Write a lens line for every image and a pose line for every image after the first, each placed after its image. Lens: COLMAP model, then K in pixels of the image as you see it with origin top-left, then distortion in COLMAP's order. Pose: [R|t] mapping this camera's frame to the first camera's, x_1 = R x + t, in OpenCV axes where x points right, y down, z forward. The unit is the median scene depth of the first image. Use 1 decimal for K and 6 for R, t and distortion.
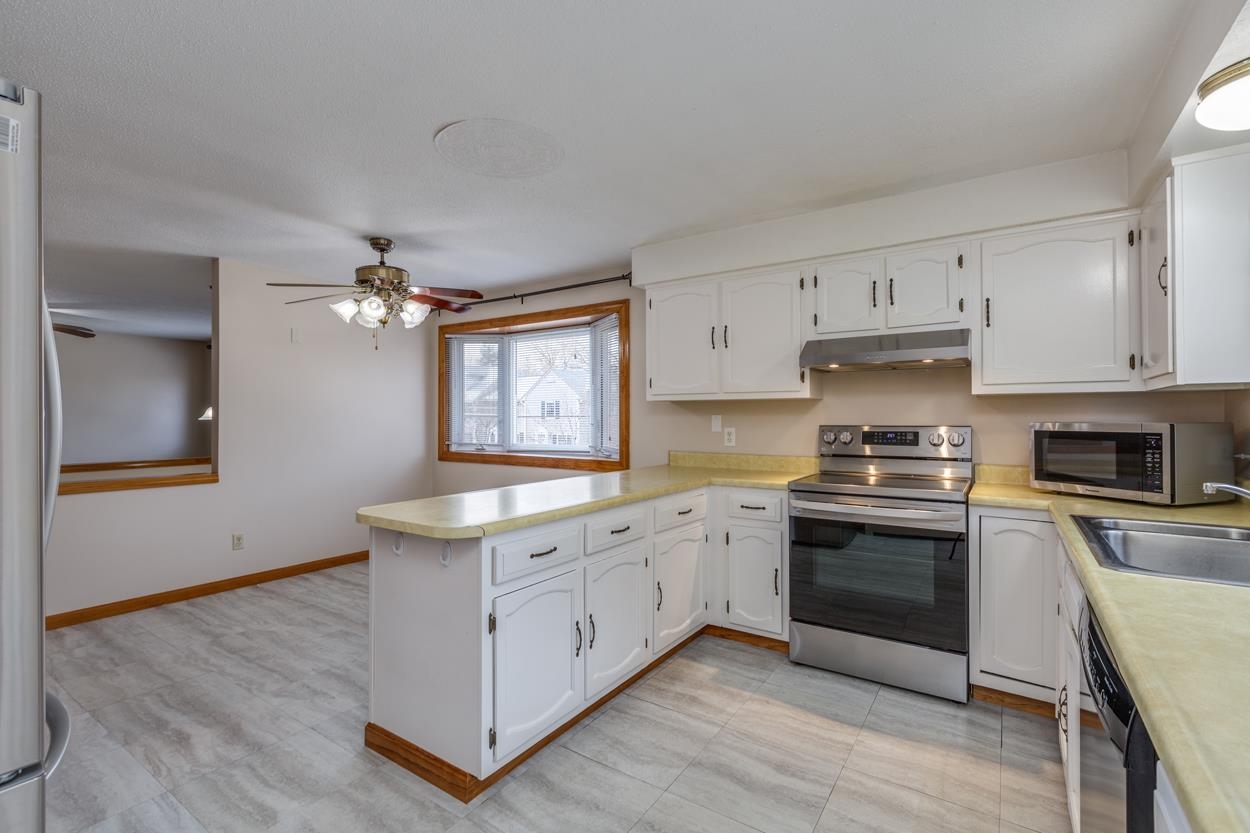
lens RADIAL K [[559.7, 0, 627.7], [0, 559.7, 409.8], [0, 0, 1]] dist [-0.000600, -0.000099]
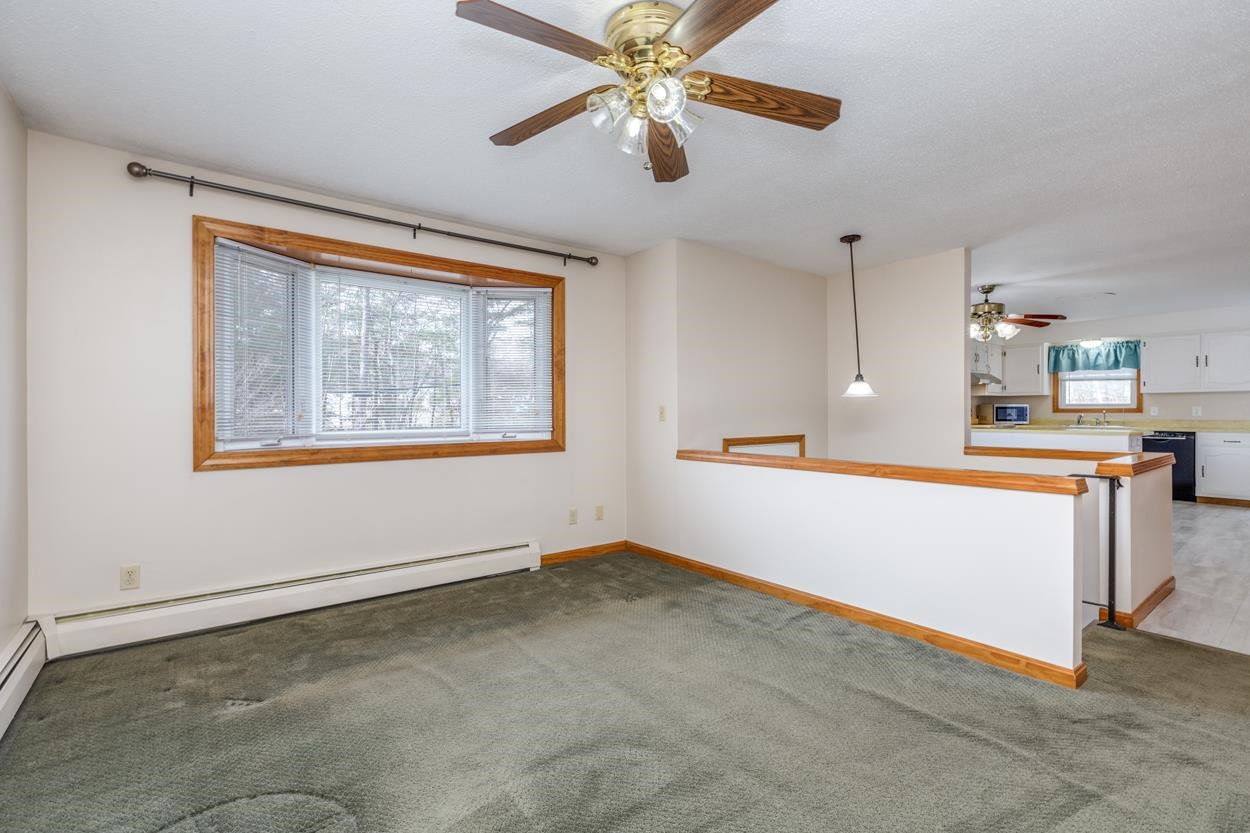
lens RADIAL K [[559.7, 0, 627.7], [0, 559.7, 409.8], [0, 0, 1]] dist [-0.000600, -0.000099]
pose [[0.307276, 0.003520, 0.951614, -2.701743], [-0.010921, 0.999940, -0.000172, 0.070652], [-0.951558, -0.010340, 0.307296, 1.784256]]
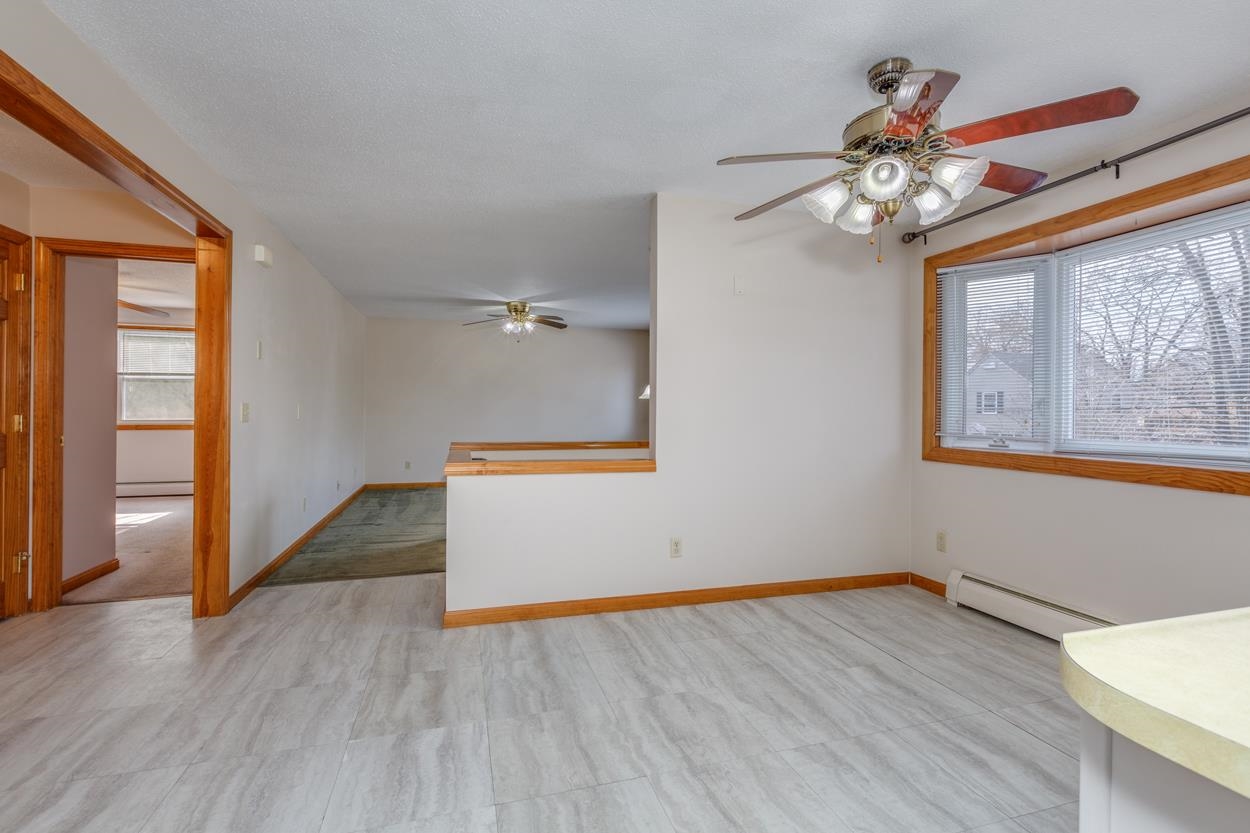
lens RADIAL K [[563.1, 0, 625.9], [0, 563.1, 421.2], [0, 0, 1]] dist [-0.002513, -0.000143]
pose [[0.771057, 0.018960, -0.636483, -0.340081], [-0.000818, 0.999585, 0.028786, 0.045755], [0.636765, -0.021675, 0.770753, 0.474705]]
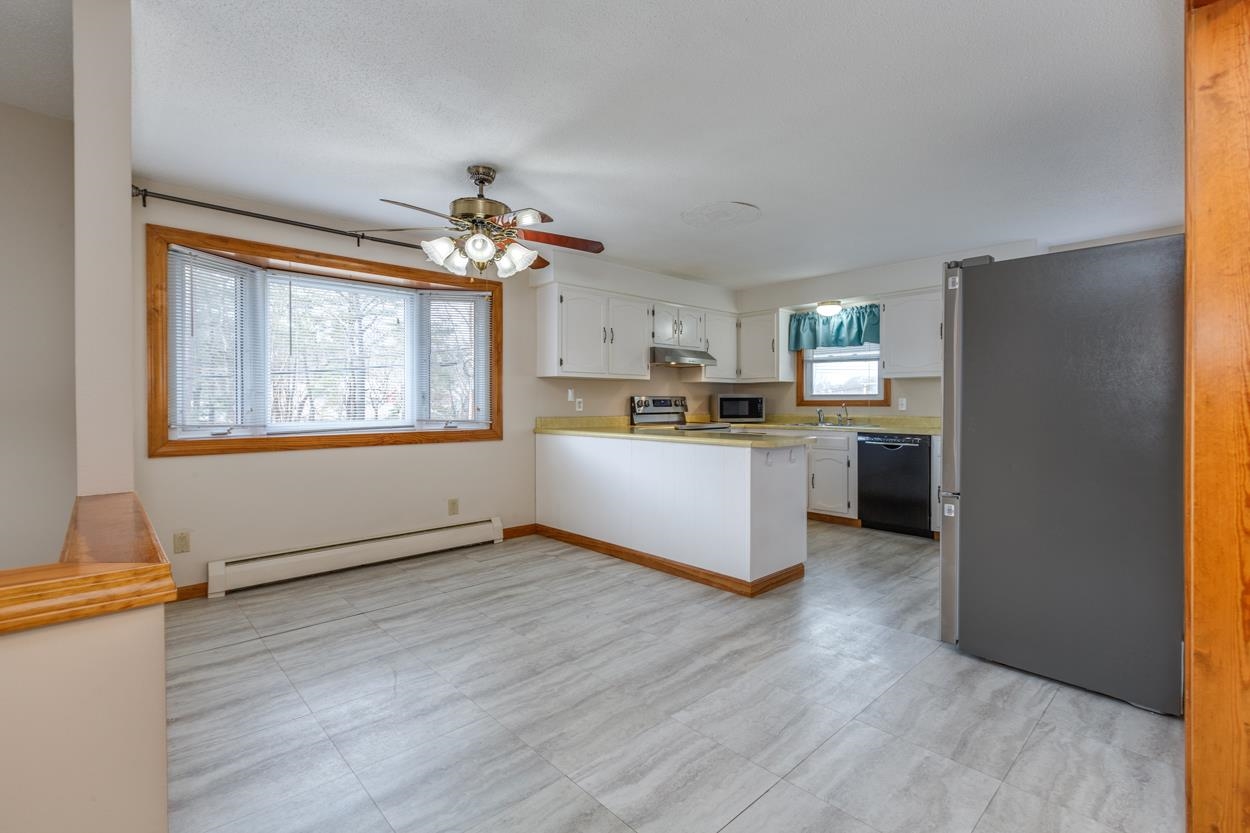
lens RADIAL K [[562.0, 0, 640.2], [0, 562.0, 403.6], [0, 0, 1]] dist [0.001602, 0.000147]
pose [[0.217499, 0.000105, 0.976060, -1.462423], [-0.010258, 0.999945, 0.002178, 0.051840], [-0.976007, -0.010486, 0.217489, 0.699027]]
